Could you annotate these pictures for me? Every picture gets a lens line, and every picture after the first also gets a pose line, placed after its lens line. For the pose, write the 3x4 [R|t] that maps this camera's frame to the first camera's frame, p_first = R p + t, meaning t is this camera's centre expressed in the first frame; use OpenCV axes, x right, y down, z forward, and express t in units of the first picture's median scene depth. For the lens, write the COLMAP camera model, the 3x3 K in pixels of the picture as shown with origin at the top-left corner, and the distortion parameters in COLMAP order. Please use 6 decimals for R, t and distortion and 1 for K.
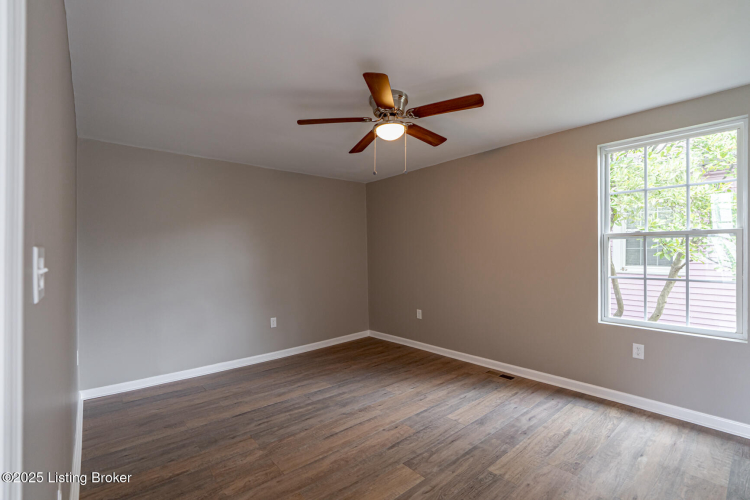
lens RADIAL K [[342.3, 0, 375.3], [0, 342.3, 252.7], [0, 0, 1]] dist [-0.016791, 0.004822]
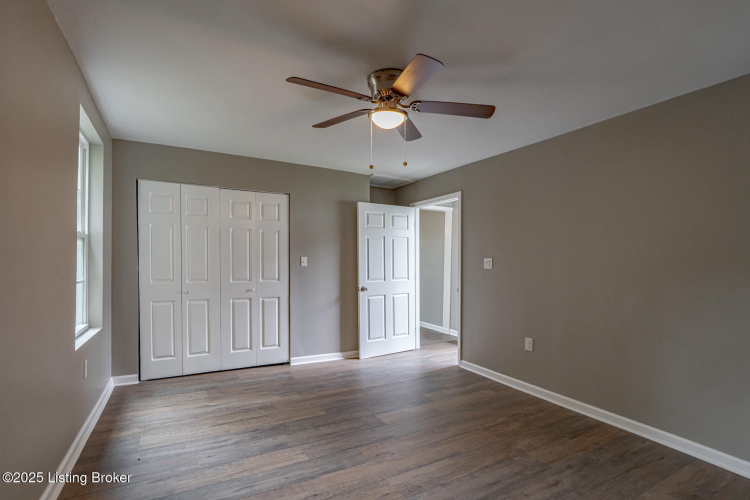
lens RADIAL K [[342.3, 0, 373.6], [0, 342.3, 257.1], [0, 0, 1]] dist [-0.016791, 0.004822]
pose [[-0.980177, -0.002159, 0.198111, -0.099518], [-0.005804, 0.999824, -0.017822, 0.032996], [-0.198037, -0.018618, -0.980018, 1.907706]]
